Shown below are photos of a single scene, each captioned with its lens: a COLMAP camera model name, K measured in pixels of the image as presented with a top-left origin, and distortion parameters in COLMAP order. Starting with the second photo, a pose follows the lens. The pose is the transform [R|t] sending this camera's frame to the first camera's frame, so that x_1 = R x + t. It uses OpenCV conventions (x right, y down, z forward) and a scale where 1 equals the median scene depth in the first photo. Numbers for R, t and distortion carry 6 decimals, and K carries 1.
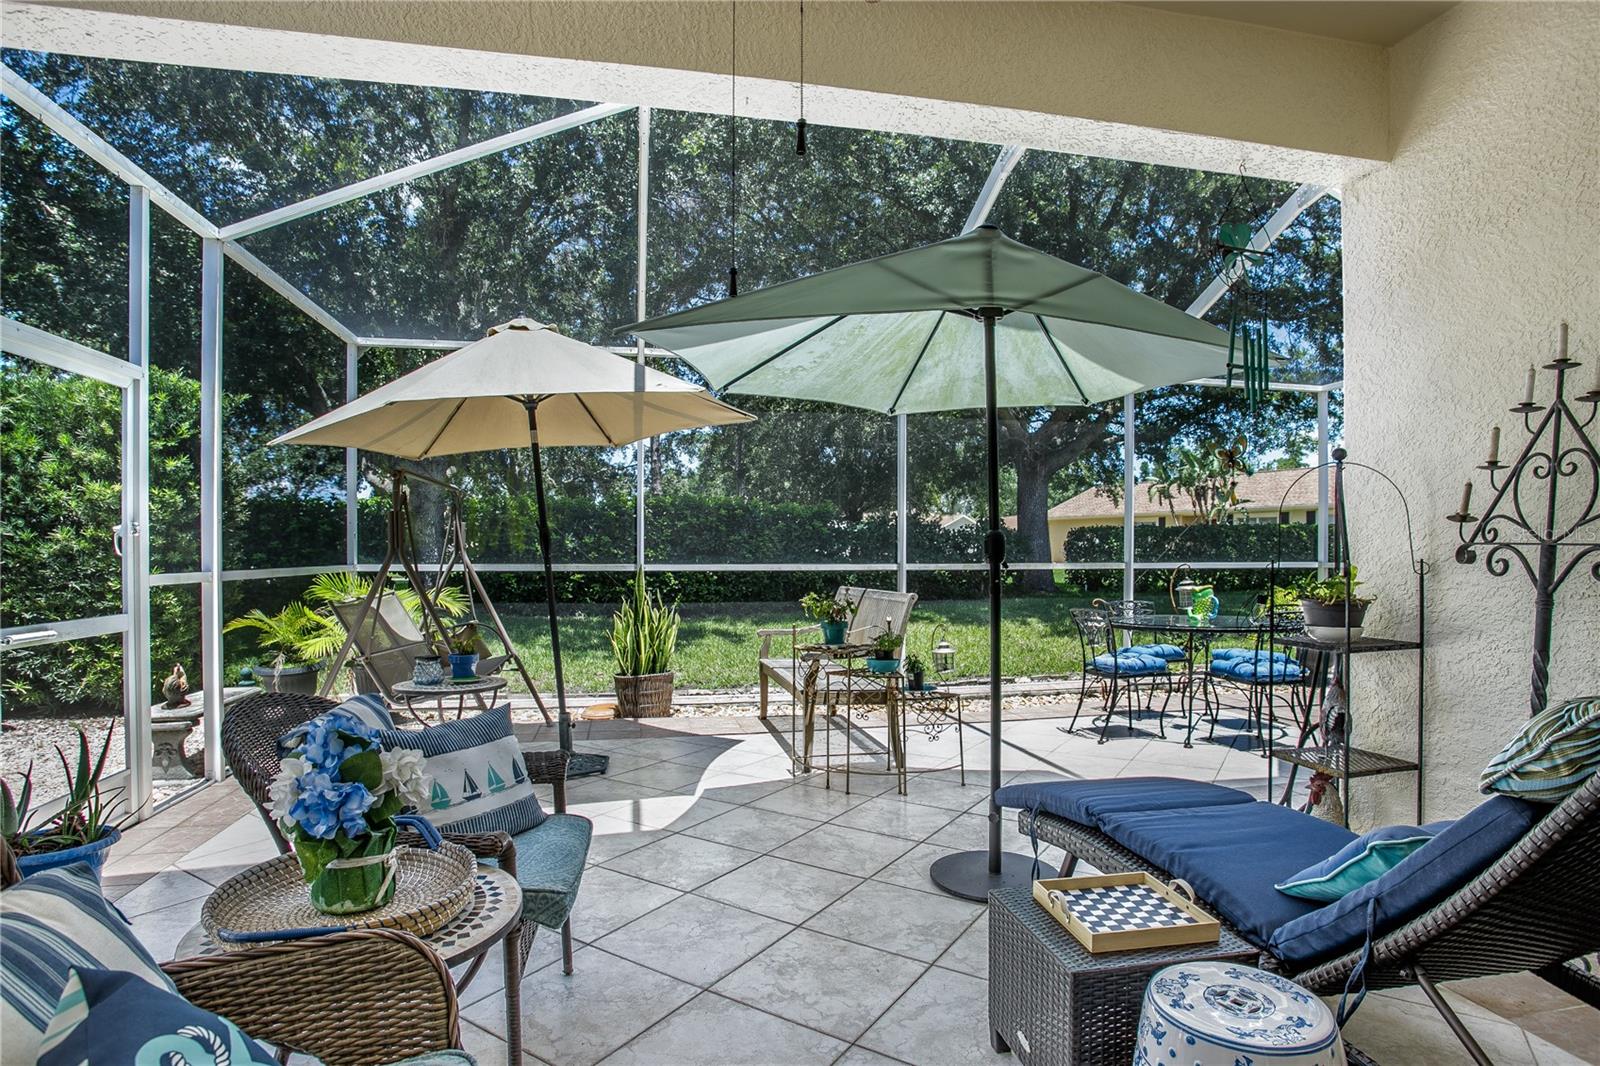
lens RADIAL K [[802.8, 0, 811.5], [0, 802.8, 543.4], [0, 0, 1]] dist [-0.000338, -0.002776]
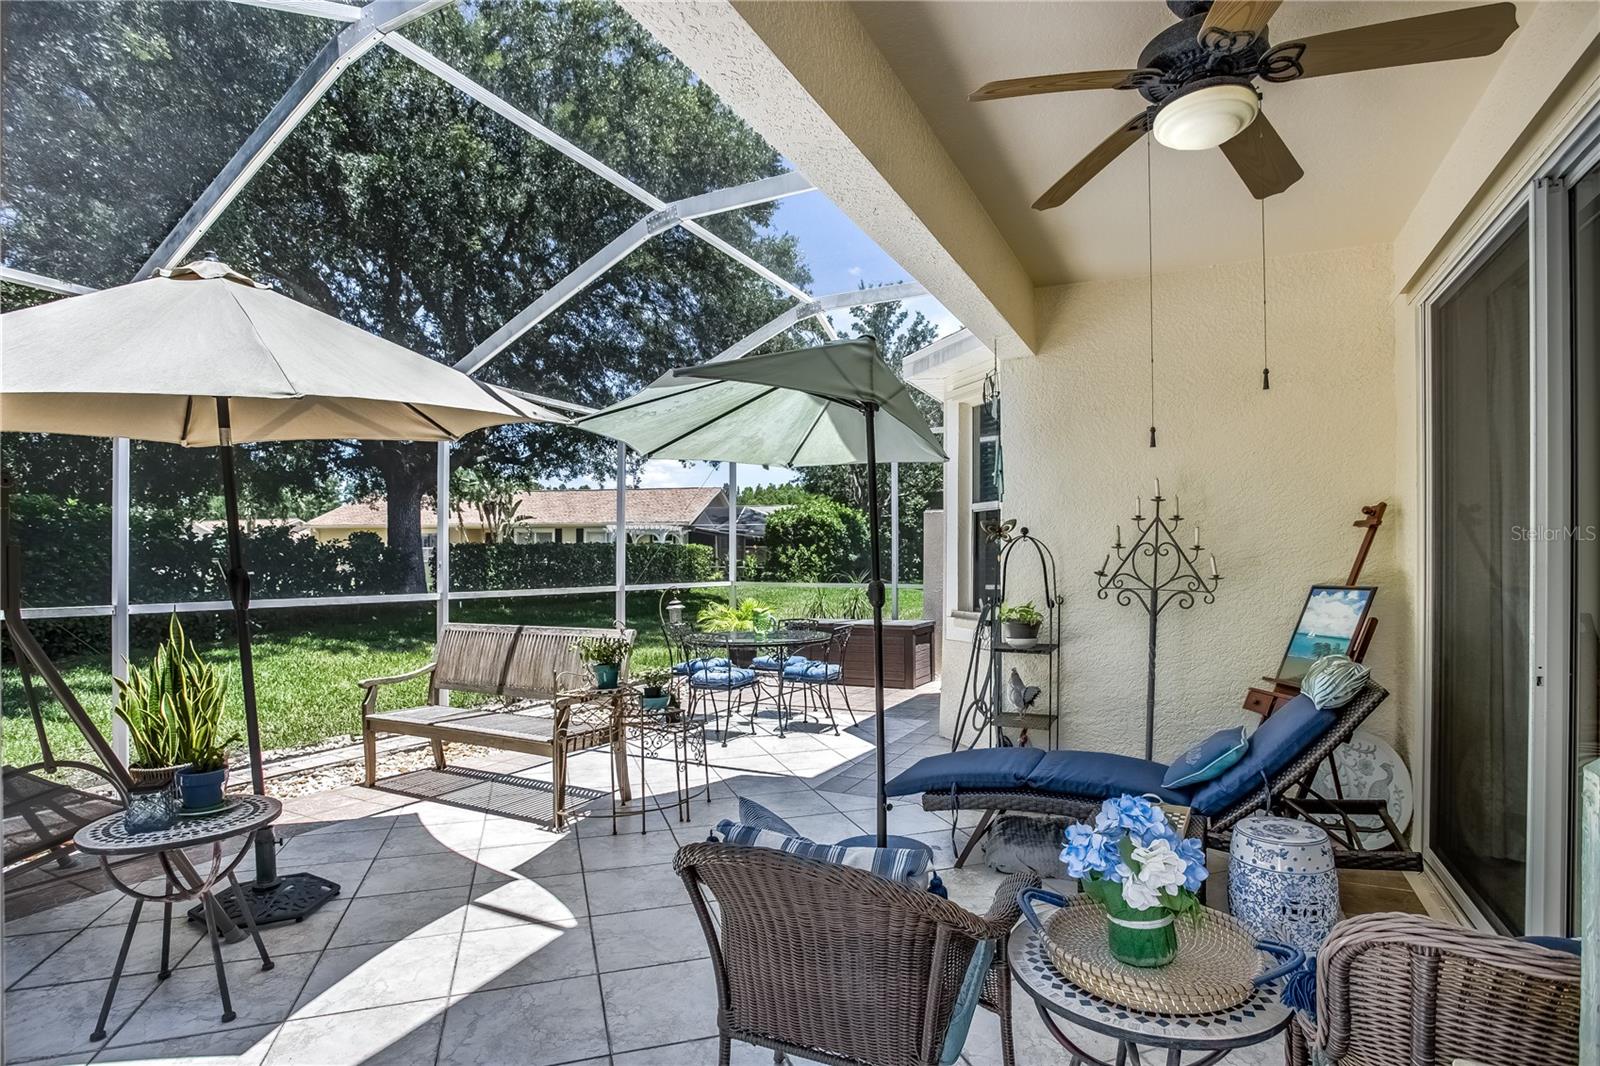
lens RADIAL K [[802.8, 0, 806.7], [0, 802.8, 535.4], [0, 0, 1]] dist [-0.000338, -0.002776]
pose [[0.657994, 0.030721, 0.752396, -0.658872], [-0.012522, 0.999476, -0.029859, -0.037196], [-0.752919, 0.010226, 0.658034, 0.204832]]
